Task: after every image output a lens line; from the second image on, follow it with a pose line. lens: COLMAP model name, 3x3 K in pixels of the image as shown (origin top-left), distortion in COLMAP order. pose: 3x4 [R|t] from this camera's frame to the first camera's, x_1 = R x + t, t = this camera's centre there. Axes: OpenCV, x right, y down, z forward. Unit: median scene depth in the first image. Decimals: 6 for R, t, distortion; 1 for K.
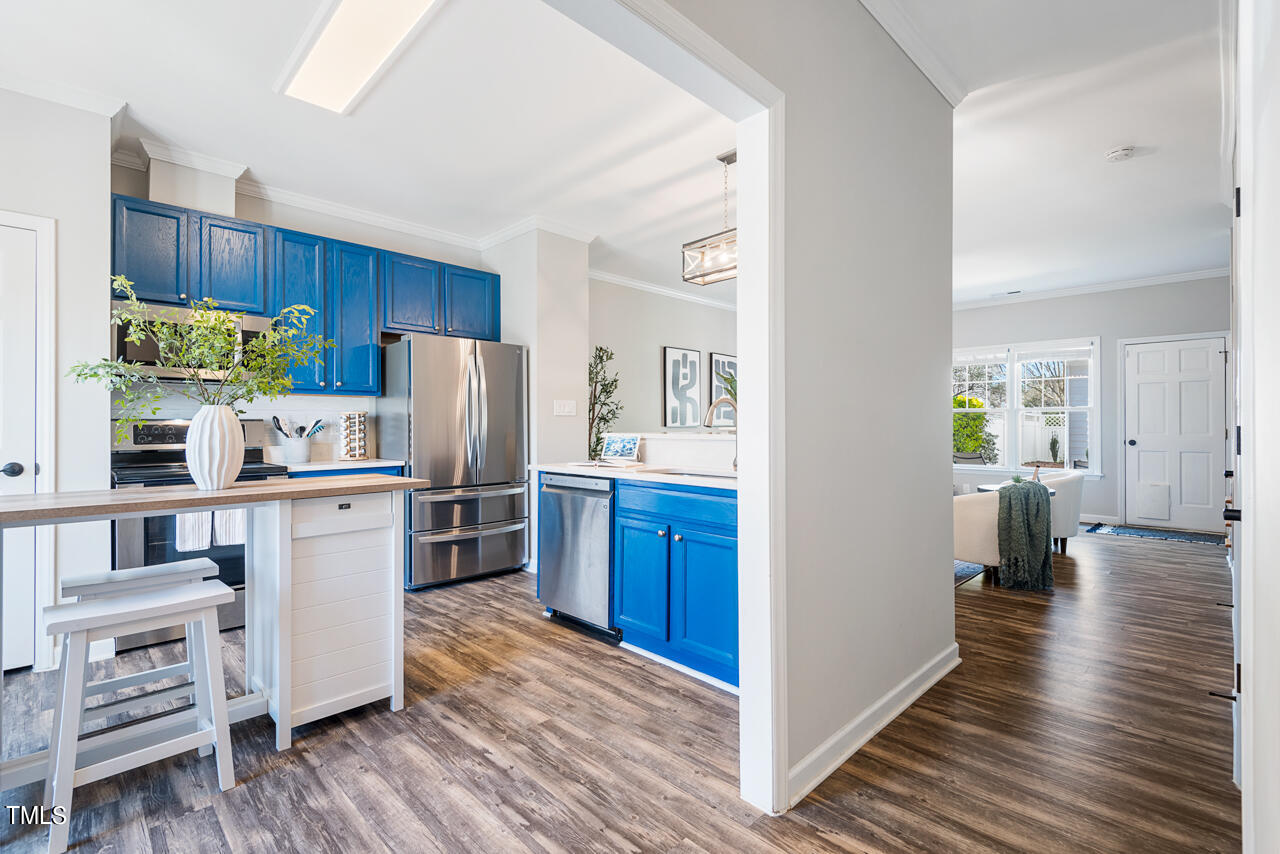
lens RADIAL K [[577.6, 0, 646.3], [0, 577.6, 420.7], [0, 0, 1]] dist [0.042780, -0.030458]
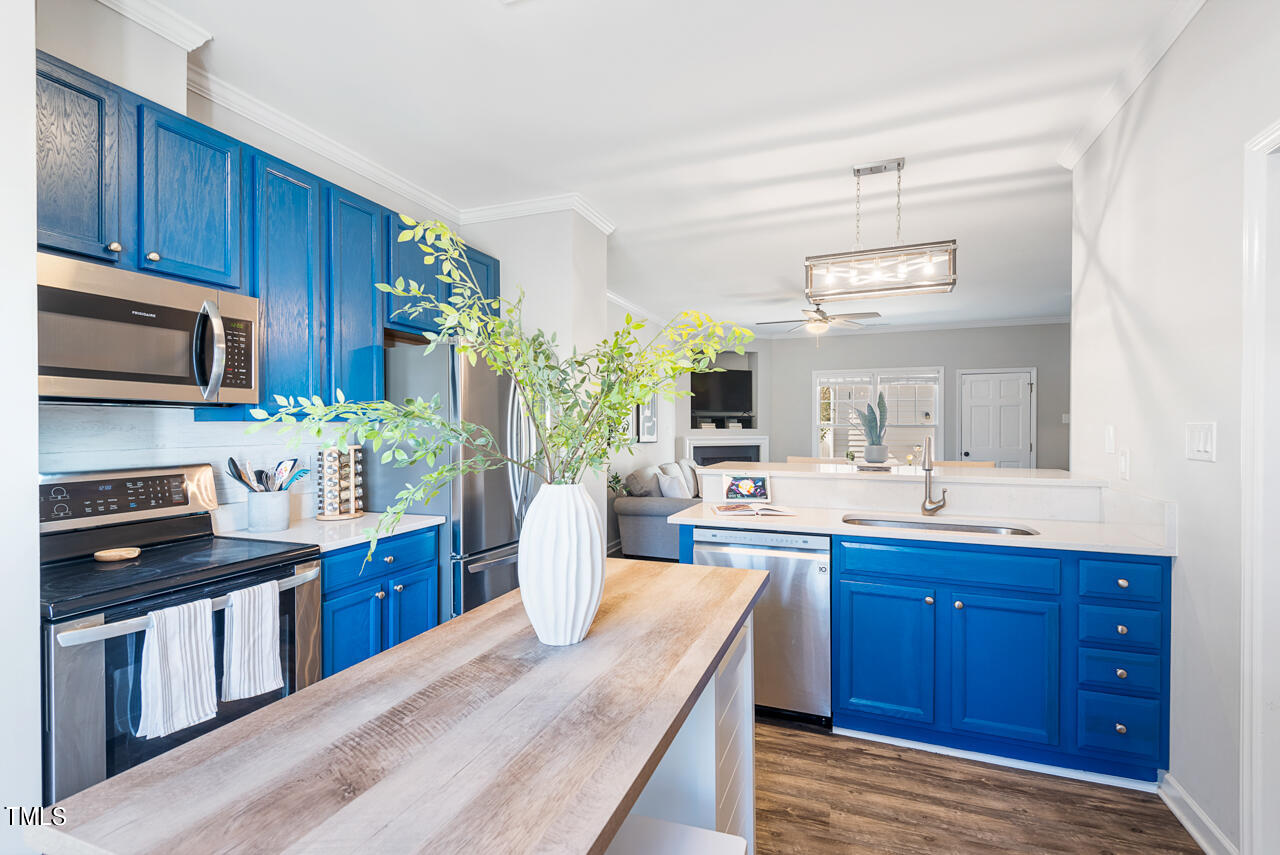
lens RADIAL K [[578.5, 0, 640.0], [0, 578.5, 427.5], [0, 0, 1]] dist [0.039014, -0.030103]
pose [[0.910810, -0.000226, 0.412826, -0.525400], [-0.004594, 0.999932, 0.010683, -0.049675], [-0.412800, -0.011626, 0.910747, 0.285085]]
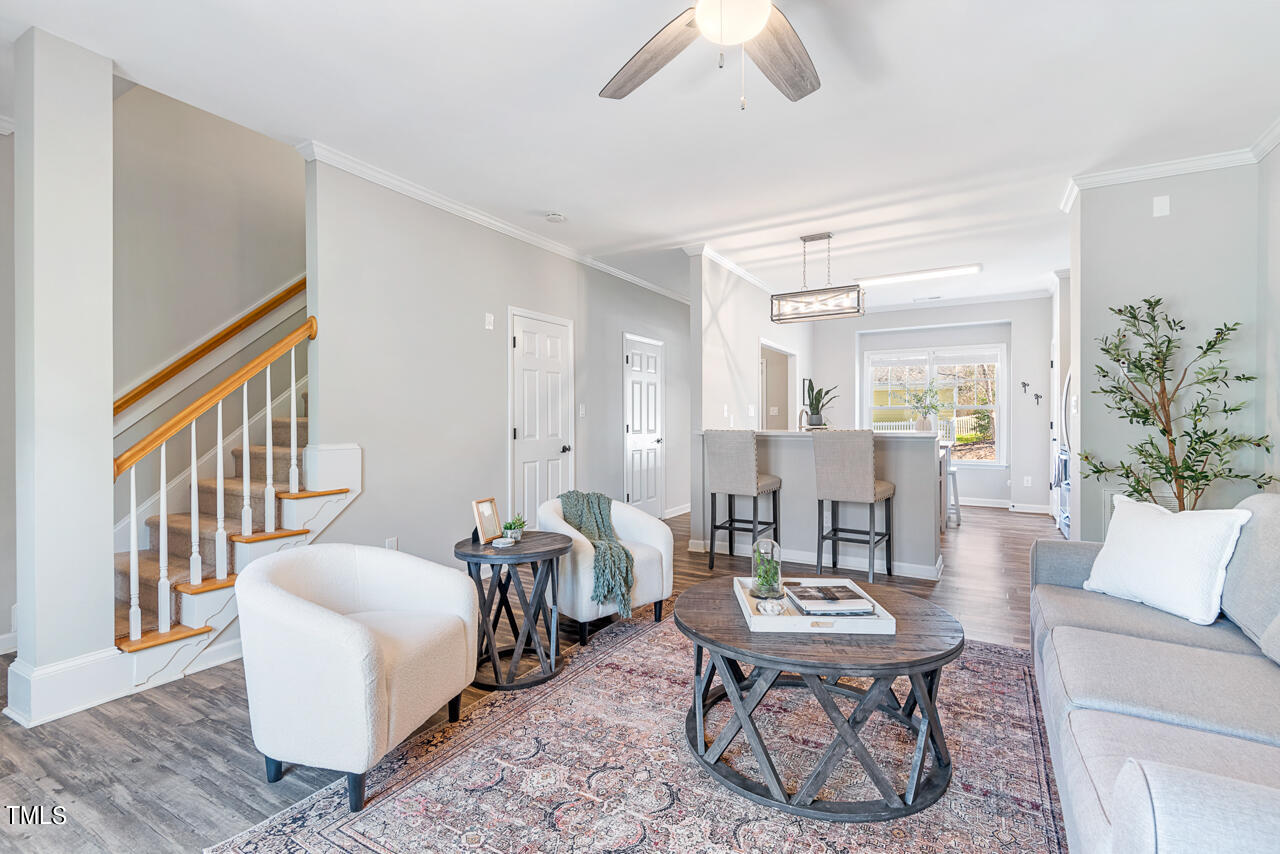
lens RADIAL K [[577.6, 0, 646.3], [0, 577.6, 420.7], [0, 0, 1]] dist [0.042780, -0.030458]
pose [[-0.967275, 0.009269, -0.253560, 0.839959], [0.011041, 0.999924, -0.005567, 0.000654], [0.253489, -0.008185, -0.967304, 2.064705]]
